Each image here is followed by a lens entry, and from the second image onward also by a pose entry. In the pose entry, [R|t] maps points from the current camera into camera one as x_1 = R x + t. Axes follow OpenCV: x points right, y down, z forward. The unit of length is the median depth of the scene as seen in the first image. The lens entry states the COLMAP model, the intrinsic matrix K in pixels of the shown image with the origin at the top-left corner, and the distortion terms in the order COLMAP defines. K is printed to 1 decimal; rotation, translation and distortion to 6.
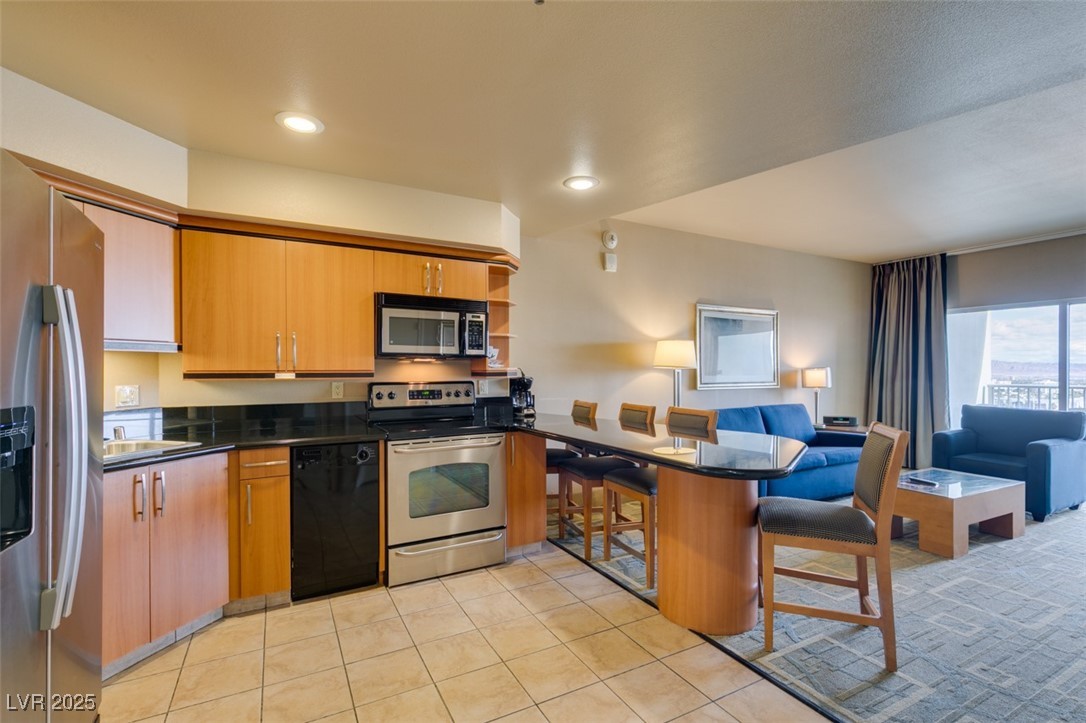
lens RADIAL K [[485.9, 0, 539.3], [0, 485.9, 370.8], [0, 0, 1]] dist [0.003580, -0.001972]
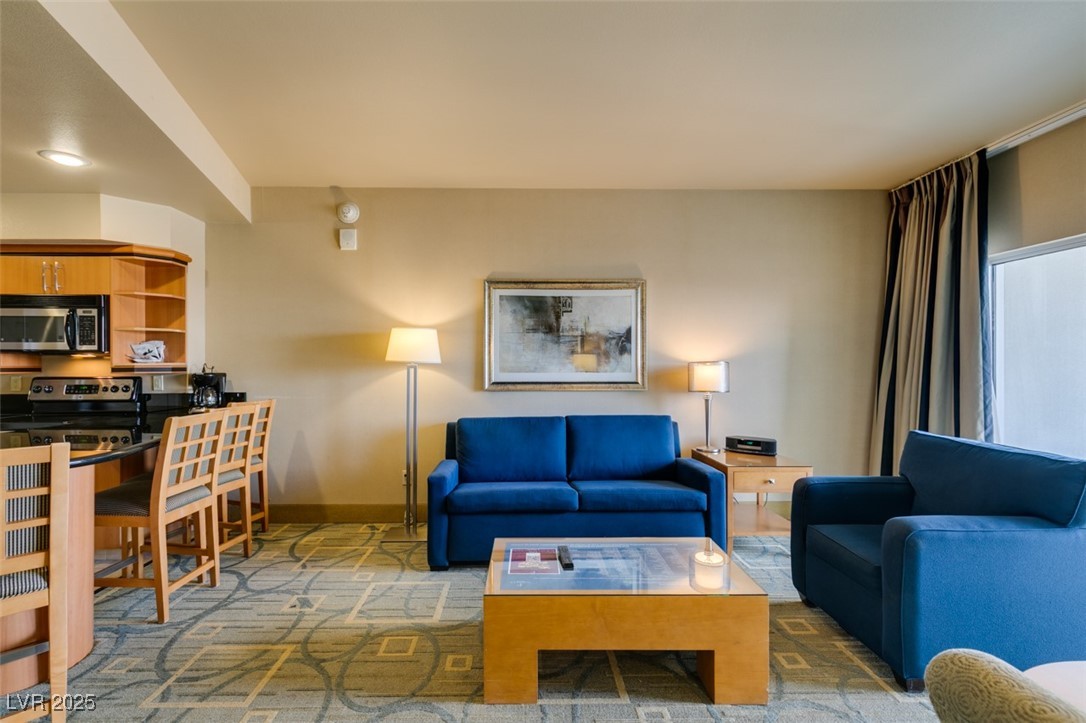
lens RADIAL K [[485.9, 0, 522.6], [0, 485.9, 368.3], [0, 0, 1]] dist [0.003580, -0.001972]
pose [[0.891565, 0.000631, -0.452892, 1.106255], [-0.000515, 1.000000, 0.000378, 0.003629], [0.452892, -0.000104, 0.891566, 0.514543]]
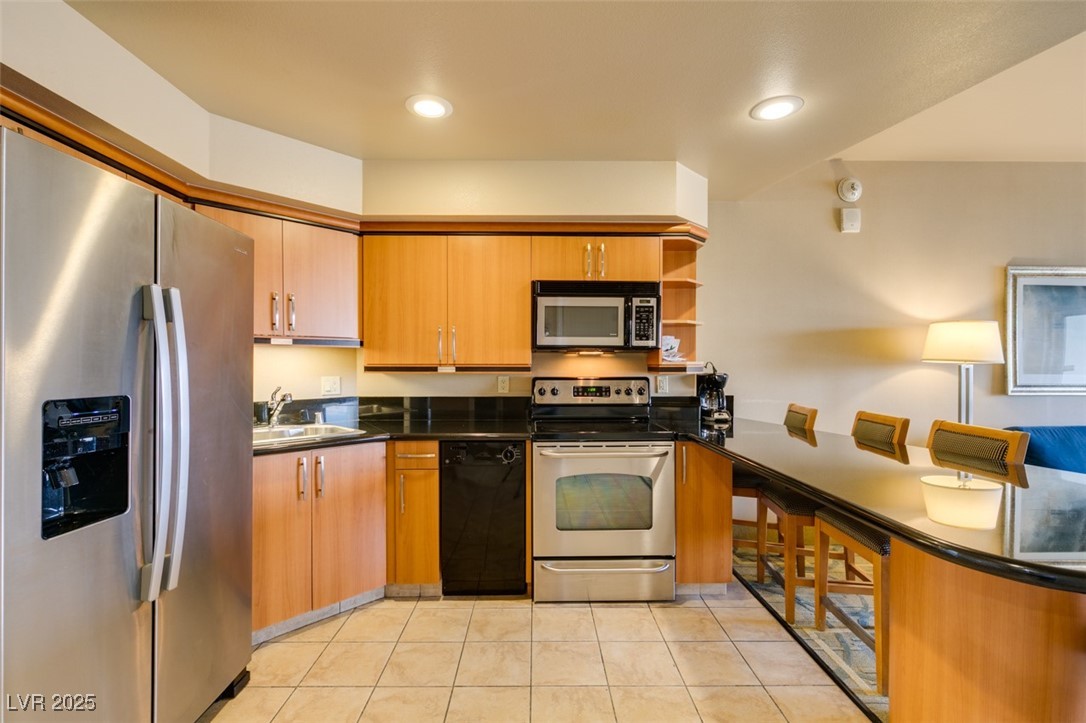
lens RADIAL K [[485.9, 0, 541.5], [0, 485.9, 367.4], [0, 0, 1]] dist [0.003580, -0.001972]
pose [[0.885812, 0.006550, -0.463998, 0.102654], [-0.004405, 0.999974, 0.005706, -0.000234], [0.464023, -0.003010, 0.885818, 0.167190]]
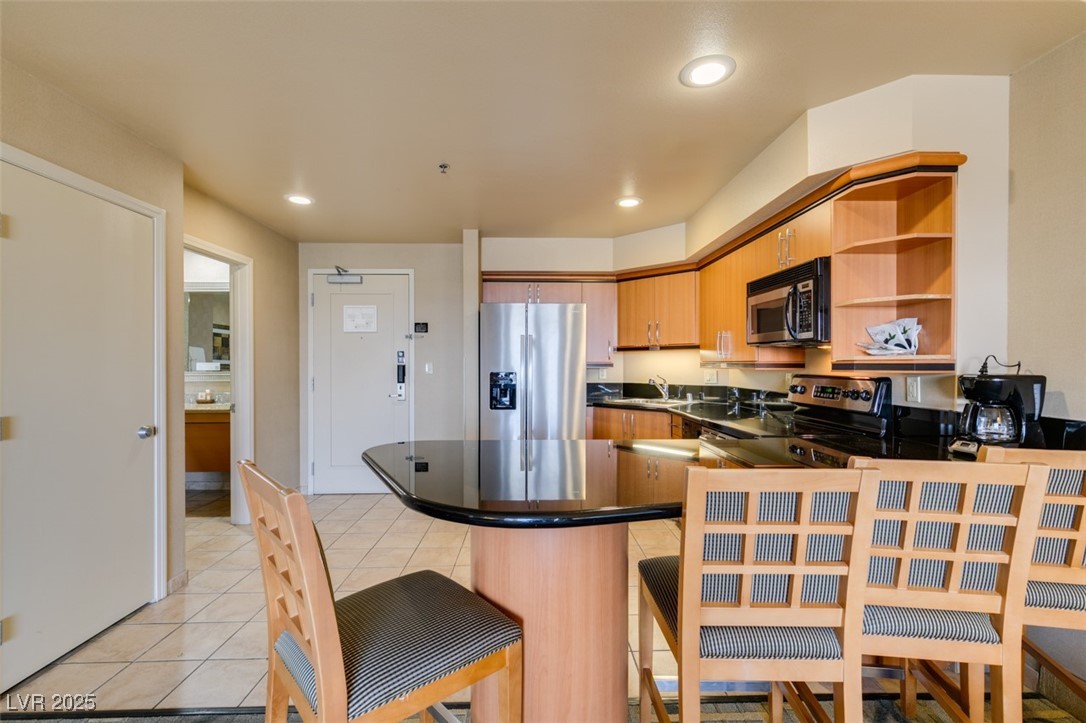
lens RADIAL K [[485.9, 0, 542.7], [0, 485.9, 367.3], [0, 0, 1]] dist [0.003580, -0.001972]
pose [[-0.451545, 0.009181, -0.892201, 0.681701], [-0.000274, 0.999946, 0.010428, 0.001598], [0.892248, 0.004954, -0.451518, 0.974222]]
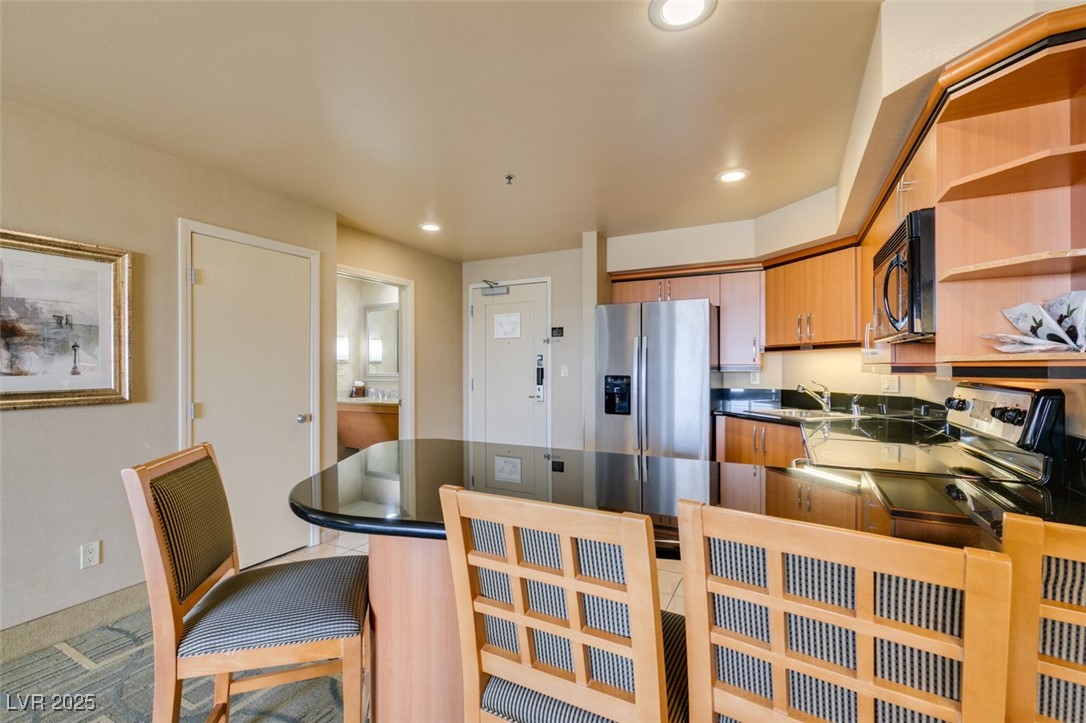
lens RADIAL K [[485.9, 0, 539.3], [0, 485.9, 366.7], [0, 0, 1]] dist [0.003580, -0.001972]
pose [[-0.824409, 0.004461, -0.565977, 0.455538], [0.003016, 0.999989, 0.003488, 0.000252], [0.565986, 0.001169, -0.824414, 1.193268]]
